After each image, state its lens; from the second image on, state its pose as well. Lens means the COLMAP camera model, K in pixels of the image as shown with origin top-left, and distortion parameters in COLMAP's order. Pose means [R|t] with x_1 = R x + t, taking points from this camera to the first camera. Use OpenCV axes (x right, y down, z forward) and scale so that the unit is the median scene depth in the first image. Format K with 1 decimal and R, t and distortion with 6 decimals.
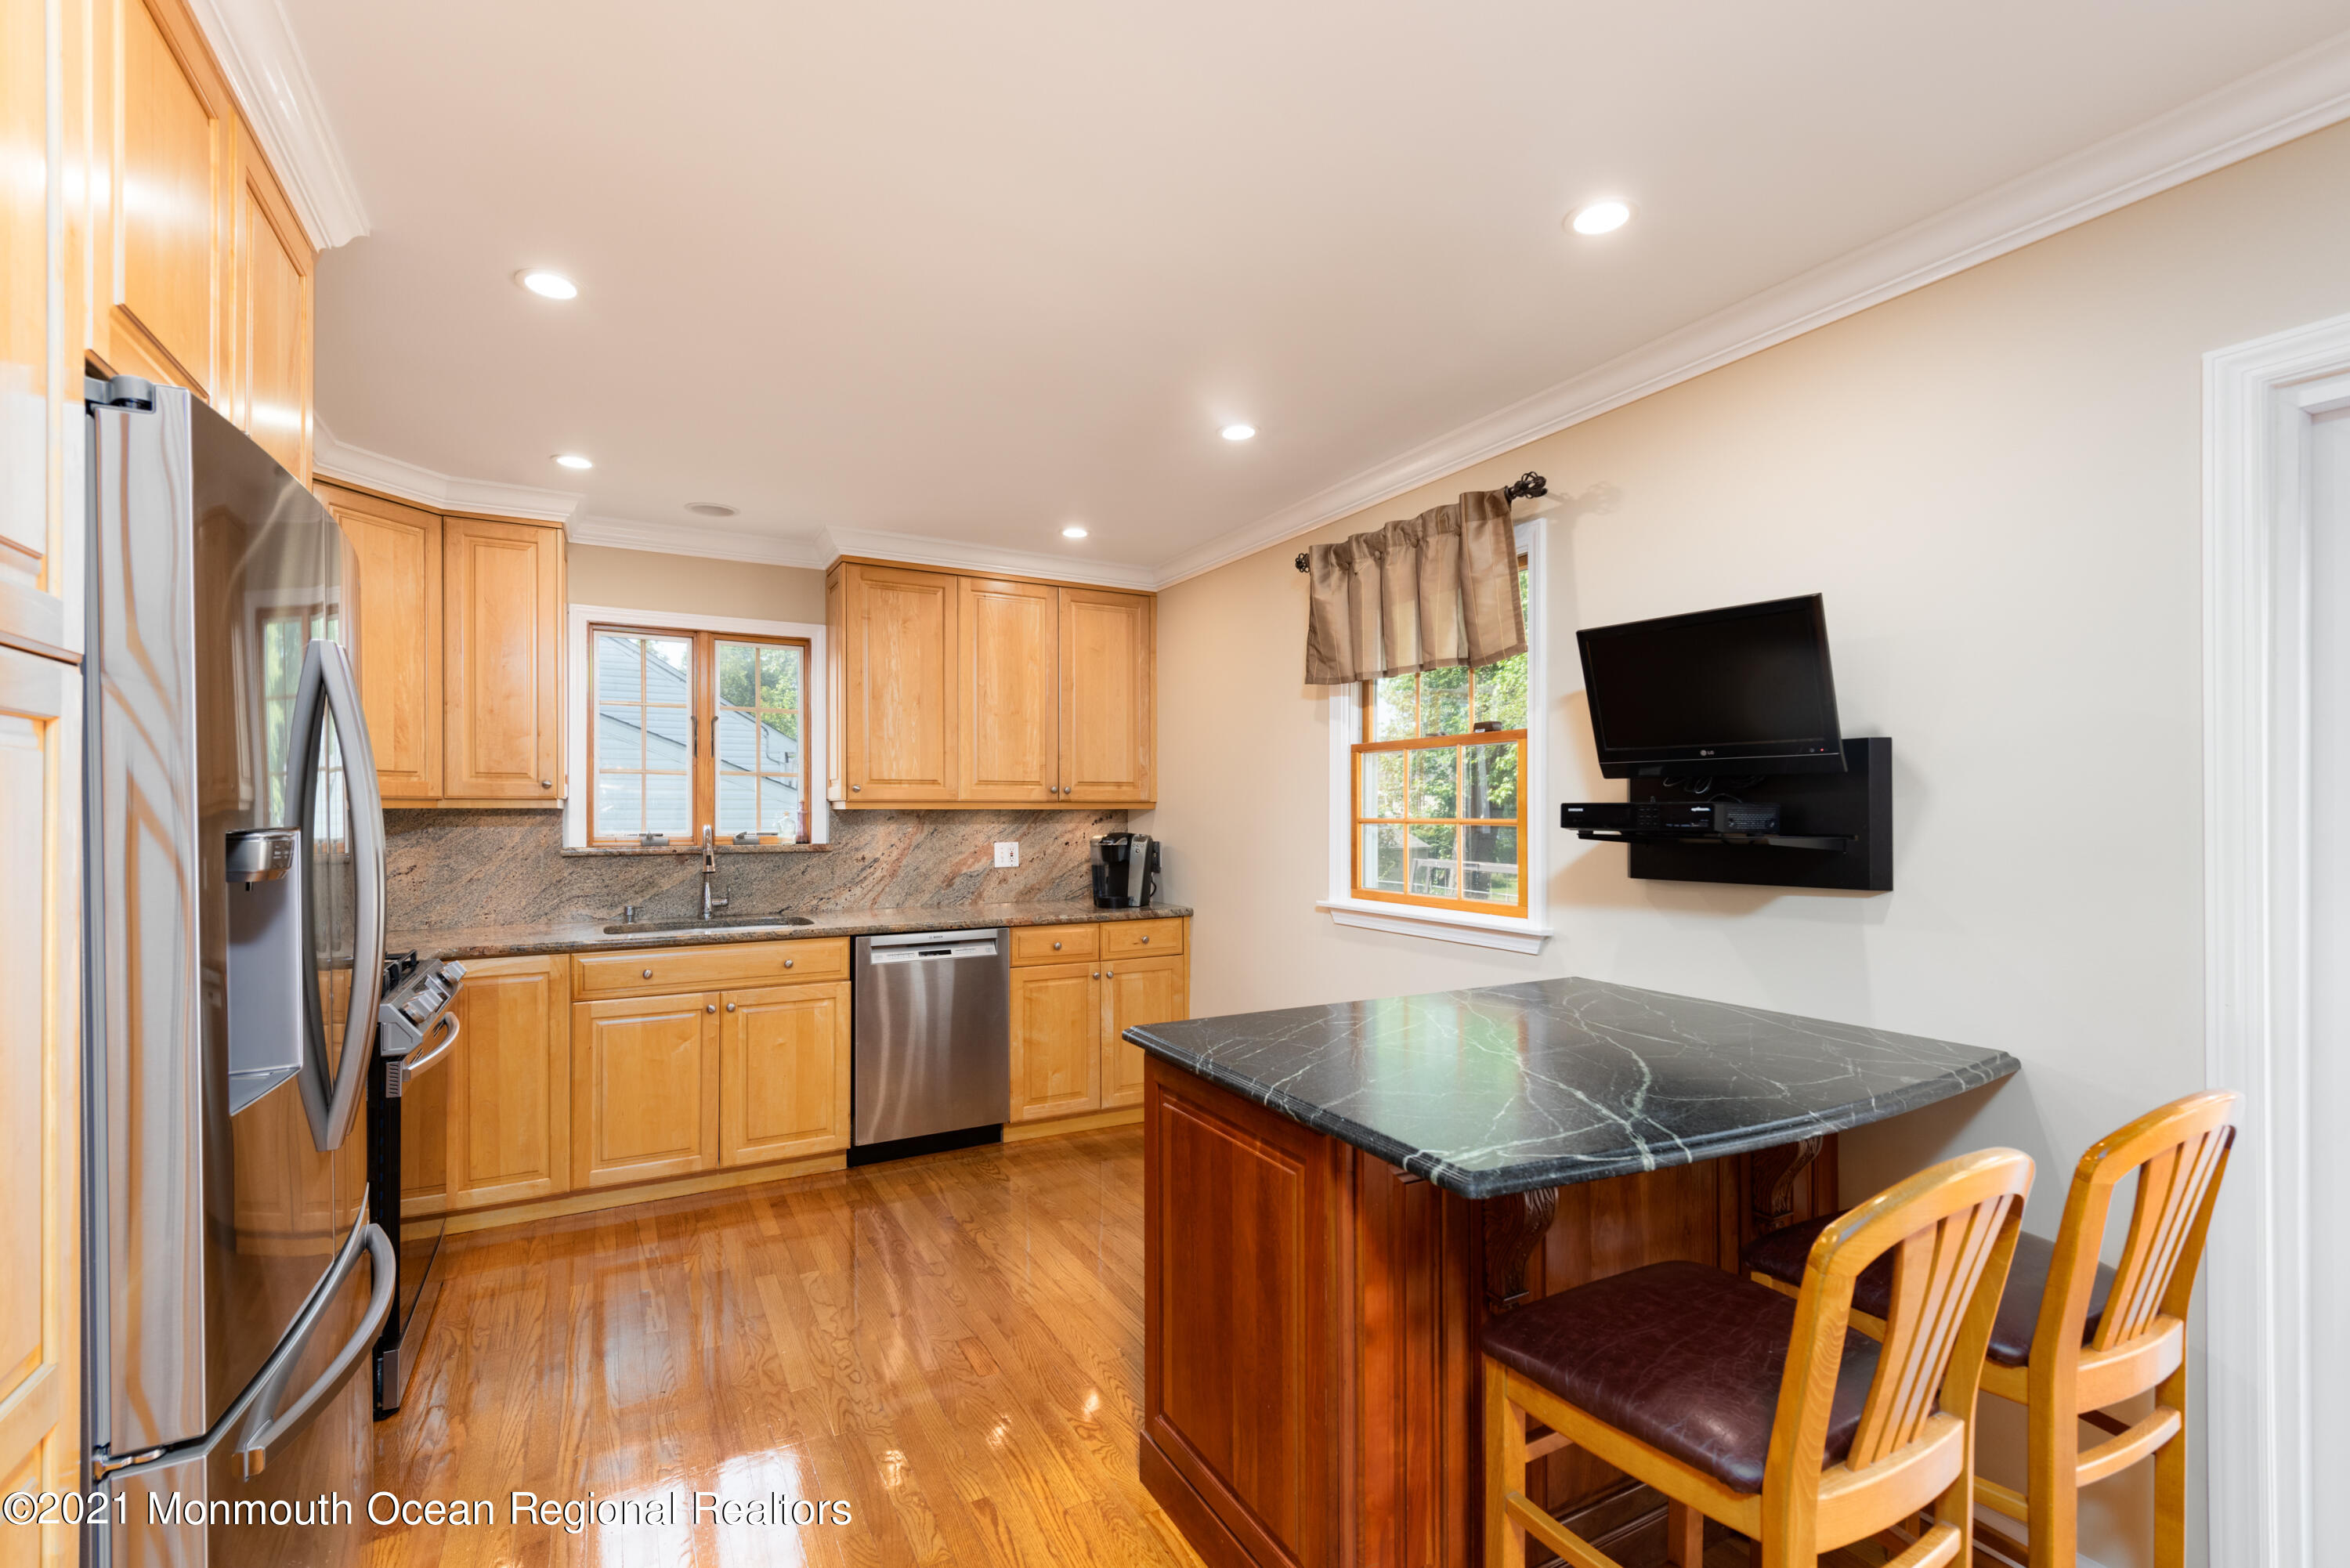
lens RADIAL K [[1038.0, 0, 1169.5], [0, 1038.0, 809.6], [0, 0, 1]] dist [-0.000073, -0.001127]
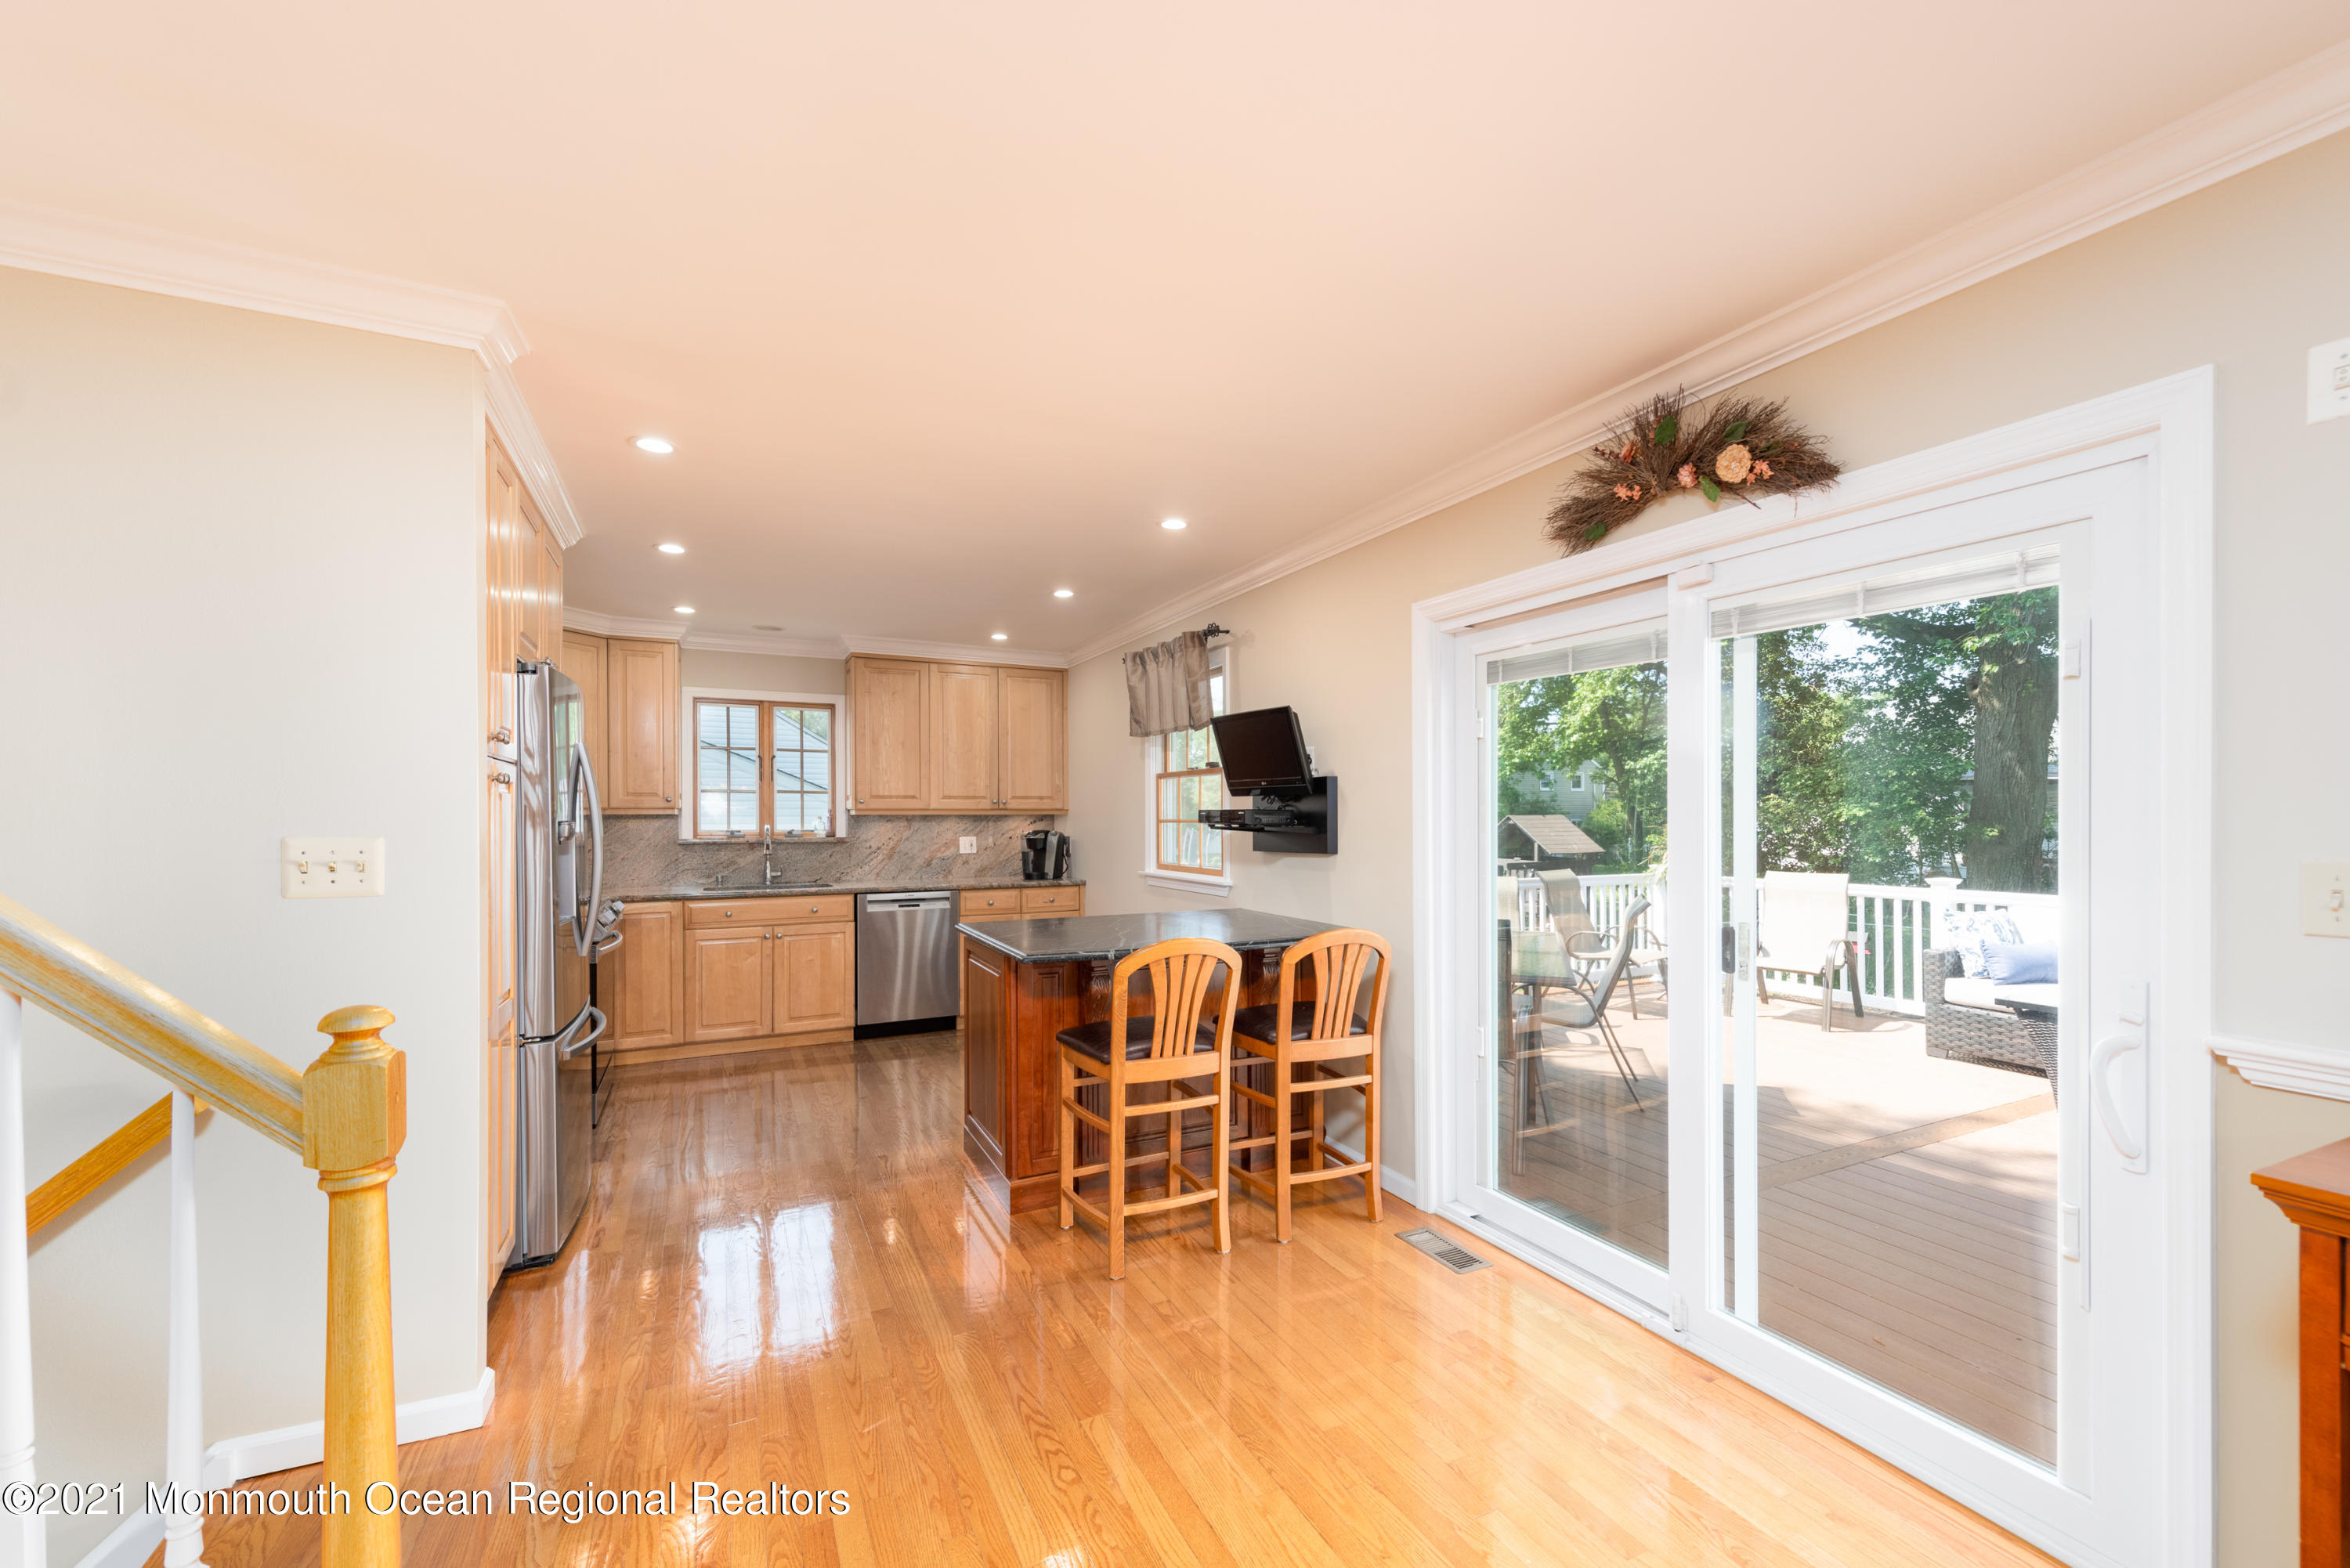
lens RADIAL K [[944.6, 0, 1180.5], [0, 944.6, 818.5], [0, 0, 1]] dist [-0.001364, -0.000906]
pose [[0.999184, -0.002594, -0.040301, 0.248572], [0.002712, 0.999992, 0.002855, 0.002752], [0.040293, -0.002962, 0.999184, -0.425054]]
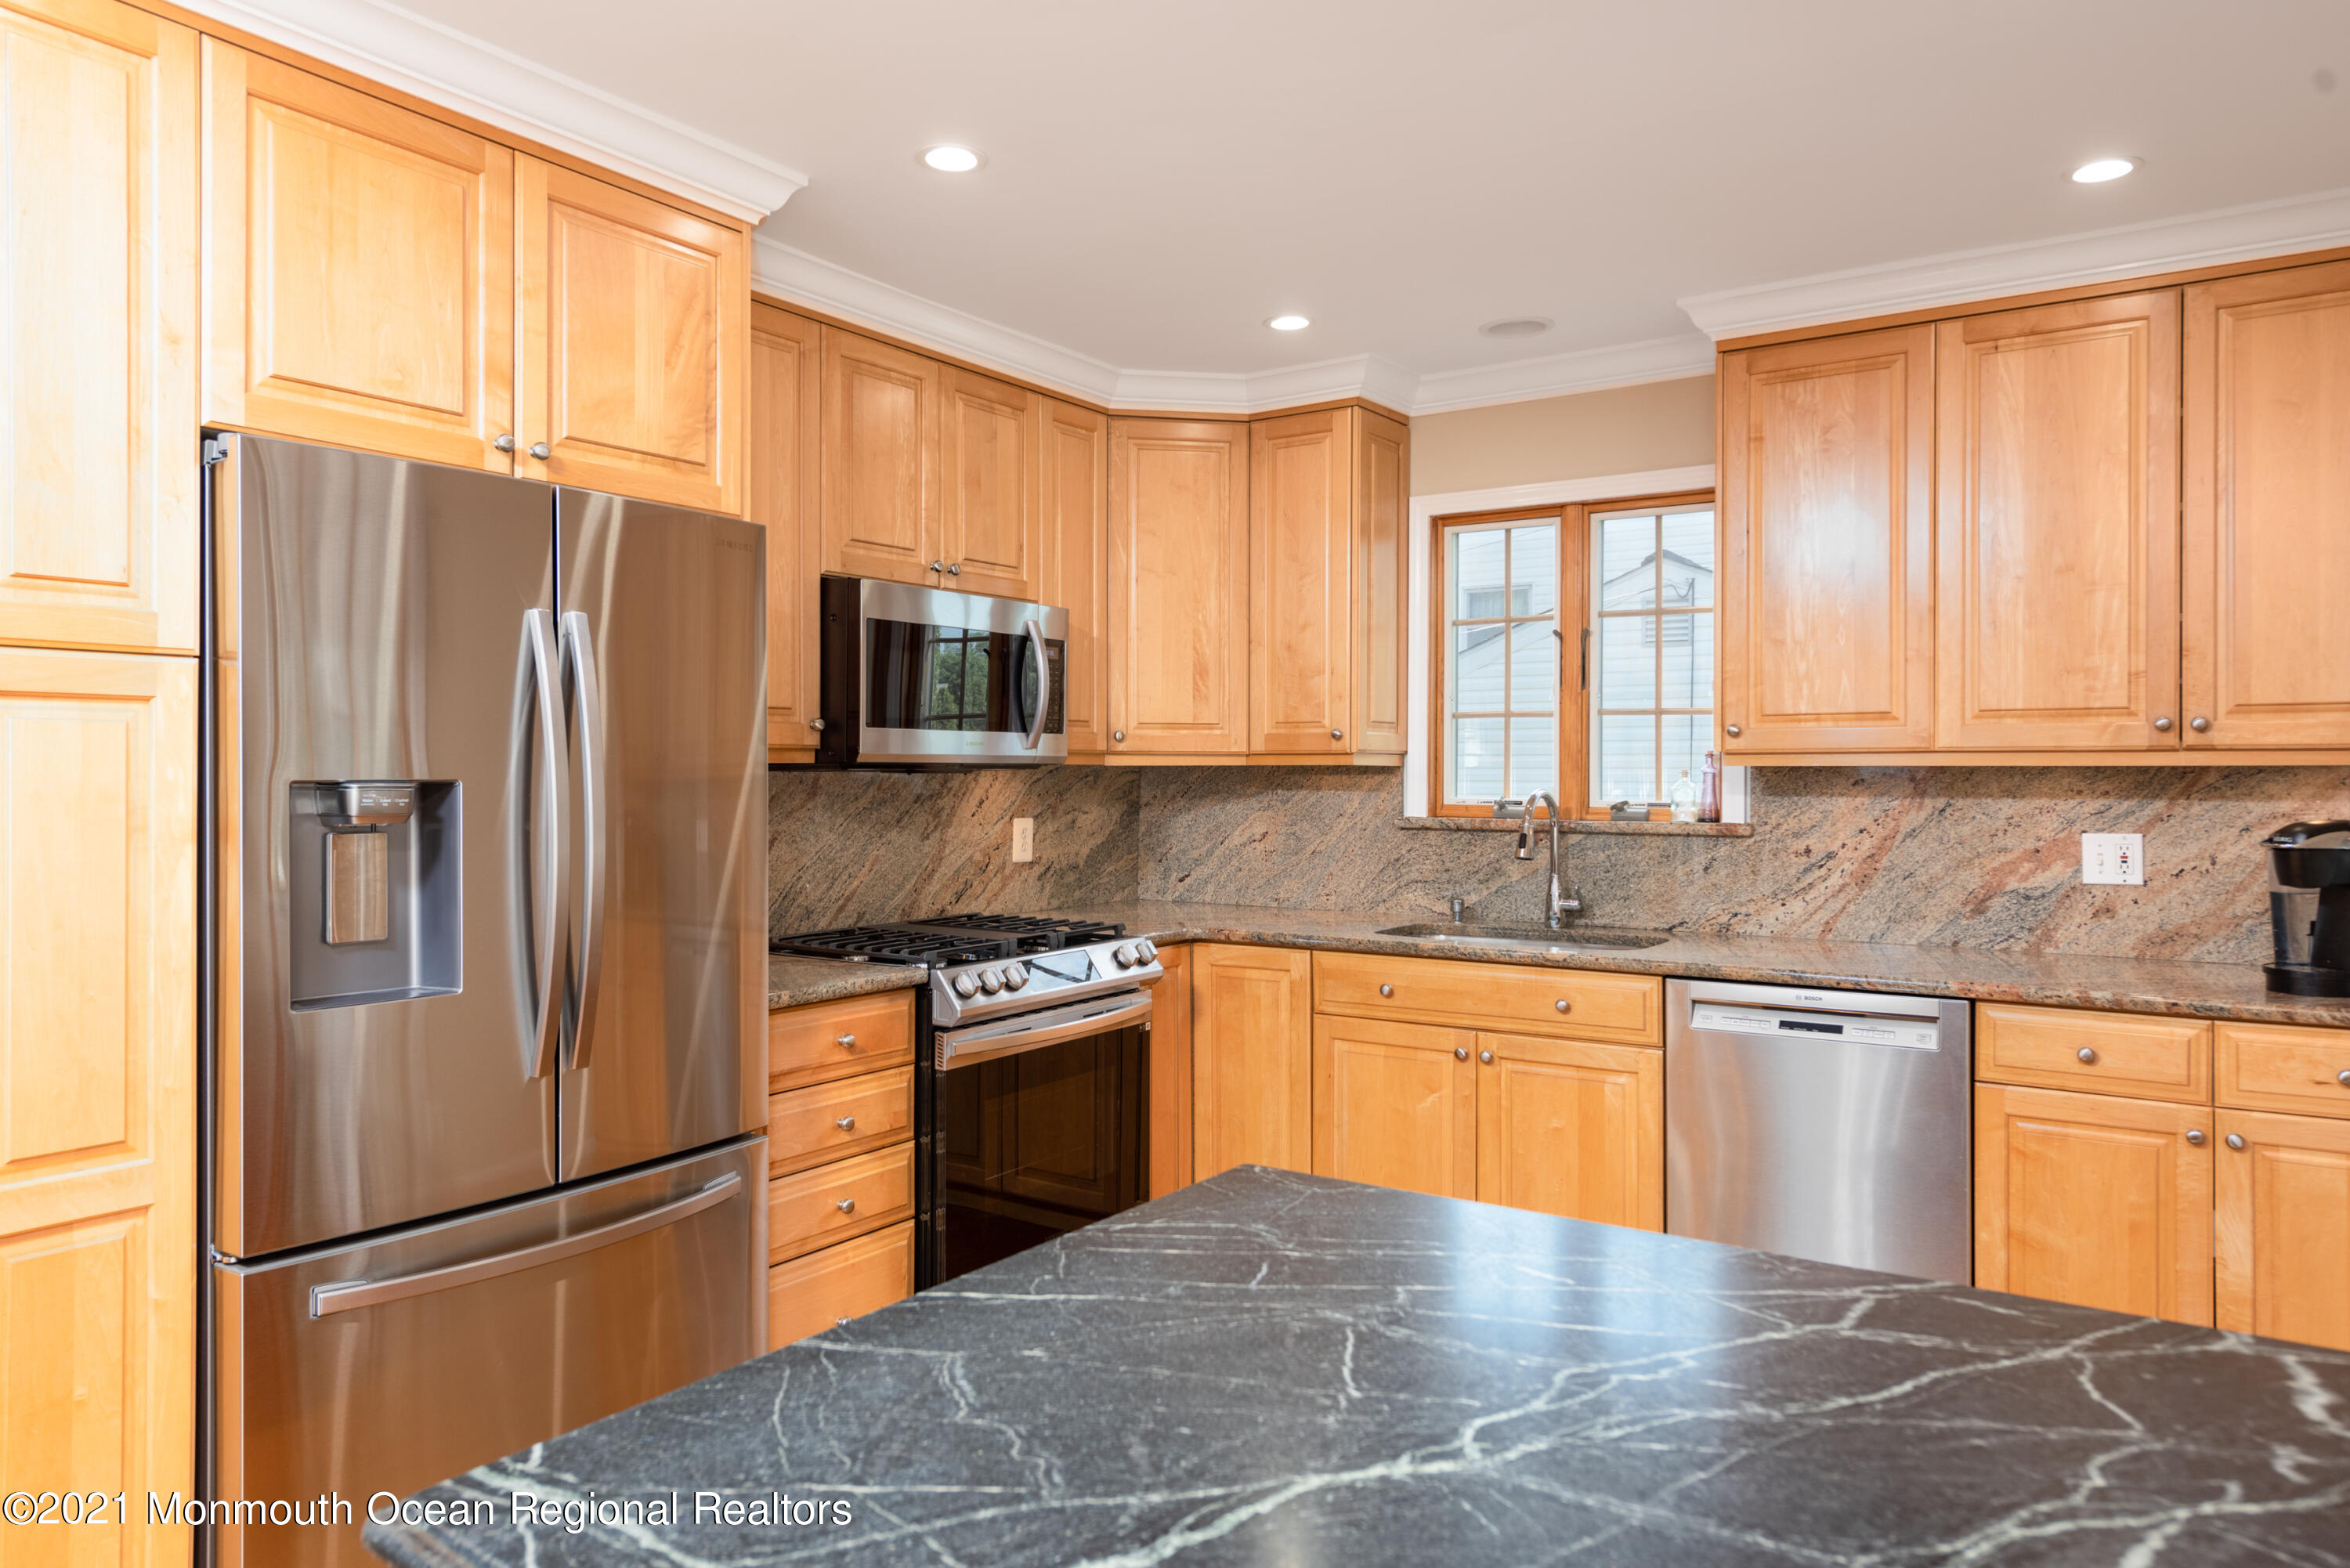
lens RADIAL K [[1536.2, 0, 1173.5], [0, 1536.2, 776.5], [0, 0, 1]] dist [0.004203, 0.002287]
pose [[0.450575, 0.004837, -0.892726, 0.355057], [-0.000763, 0.999987, 0.005033, 0.001335], [0.892739, -0.001586, 0.450572, 0.335933]]
